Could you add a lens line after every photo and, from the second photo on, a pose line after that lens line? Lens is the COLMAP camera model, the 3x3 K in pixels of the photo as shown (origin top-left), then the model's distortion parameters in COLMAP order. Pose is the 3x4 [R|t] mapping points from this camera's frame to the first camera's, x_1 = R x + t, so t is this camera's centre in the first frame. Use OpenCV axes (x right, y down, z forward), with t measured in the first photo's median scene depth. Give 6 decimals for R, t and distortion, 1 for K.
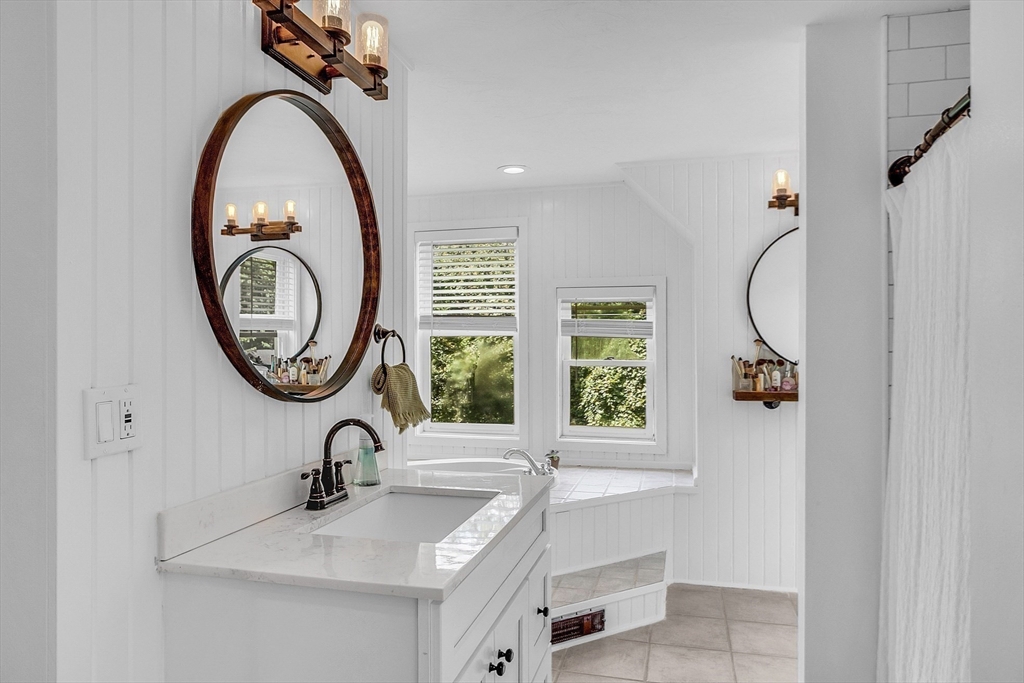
lens RADIAL K [[620.8, 0, 517.5], [0, 620.8, 344.0], [0, 0, 1]] dist [-0.005634, -0.000241]
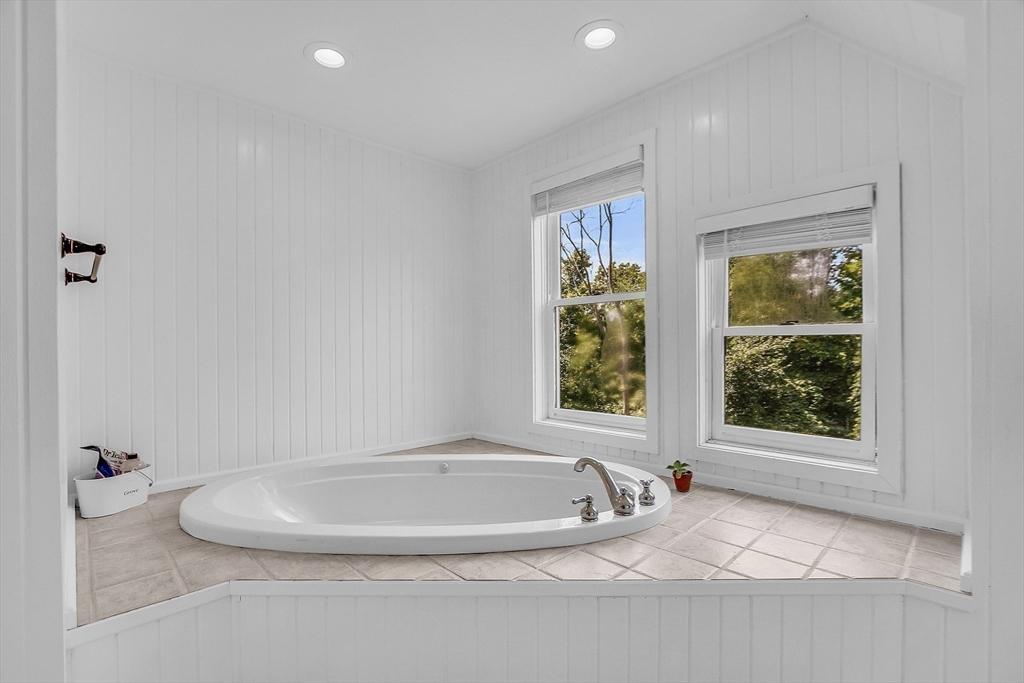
lens RADIAL K [[464.2, 0, 506.7], [0, 464.2, 345.0], [0, 0, 1]] dist [-0.015977, 0.001274]
pose [[0.855798, -0.001988, -0.517306, 0.142636], [0.003578, 0.999991, 0.002076, 0.043279], [0.517297, -0.003628, 0.855798, 0.451439]]
